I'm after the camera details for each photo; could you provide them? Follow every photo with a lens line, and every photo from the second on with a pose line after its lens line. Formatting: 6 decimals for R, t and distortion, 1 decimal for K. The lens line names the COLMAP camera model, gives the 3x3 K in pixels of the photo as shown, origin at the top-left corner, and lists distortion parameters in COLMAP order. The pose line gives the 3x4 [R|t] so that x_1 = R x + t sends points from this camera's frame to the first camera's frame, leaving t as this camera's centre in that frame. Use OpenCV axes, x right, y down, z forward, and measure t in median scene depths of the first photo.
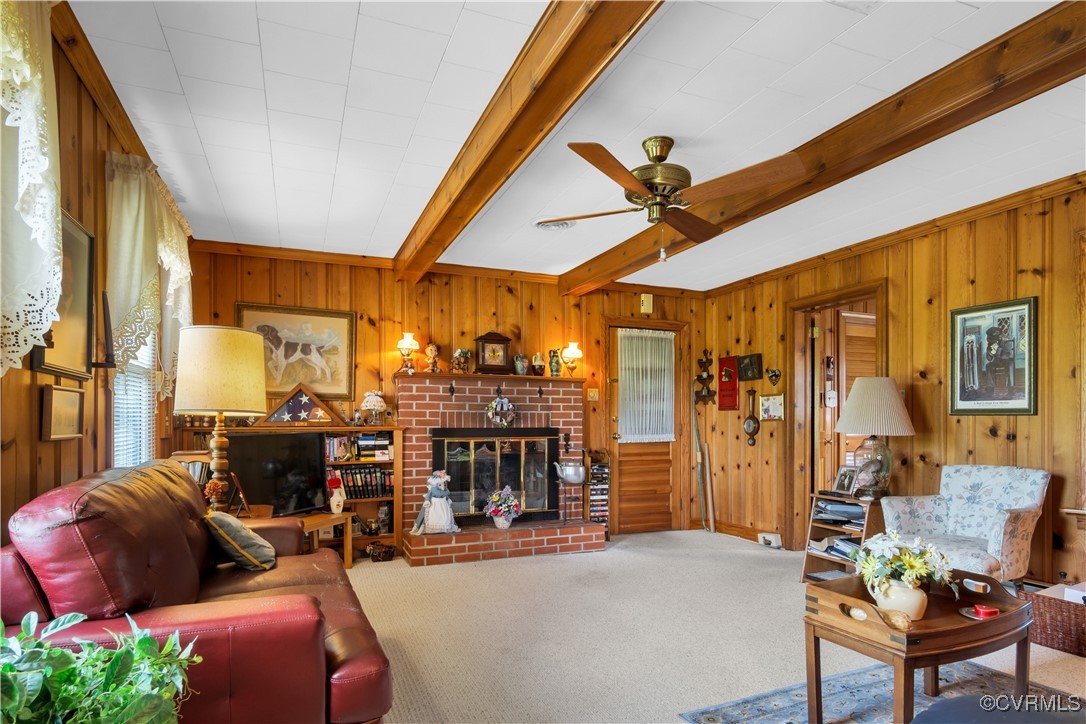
lens RADIAL K [[599.6, 0, 545.8], [0, 599.6, 426.2], [0, 0, 1]] dist [-0.008322, -0.000384]
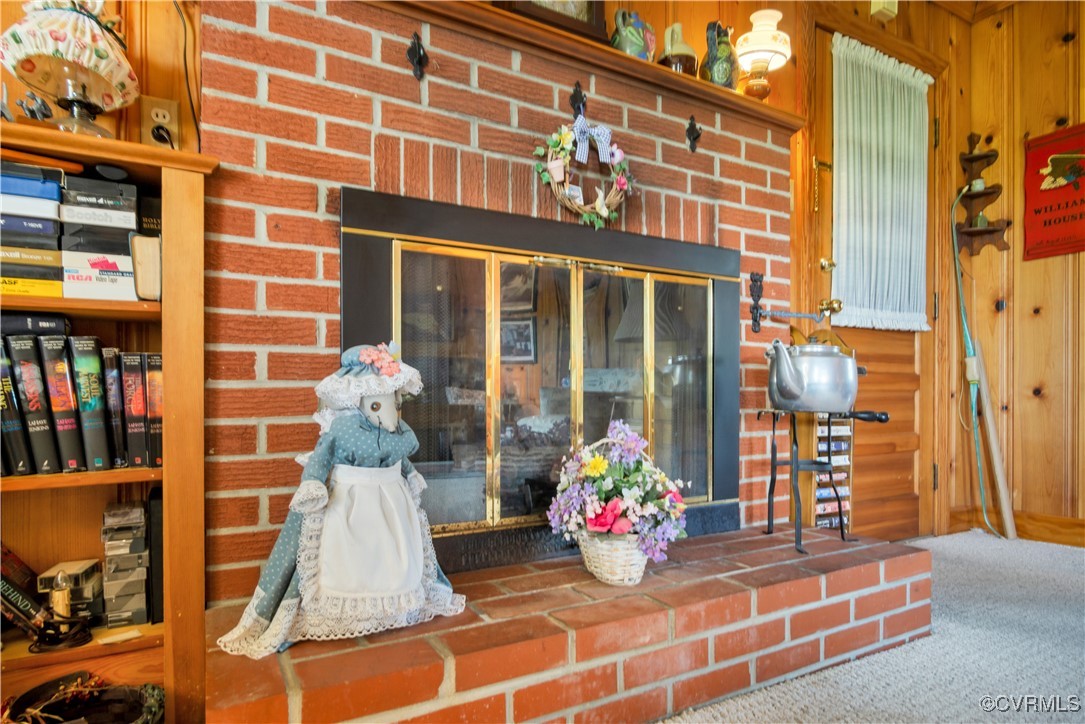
lens RADIAL K [[599.0, 0, 552.2], [0, 599.0, 399.5], [0, 0, 1]] dist [-0.008322, -0.000384]
pose [[0.991083, -0.002479, 0.133224, -0.135532], [0.003066, 0.999986, -0.004204, 0.091994], [-0.133212, 0.004575, 0.991077, 0.741944]]
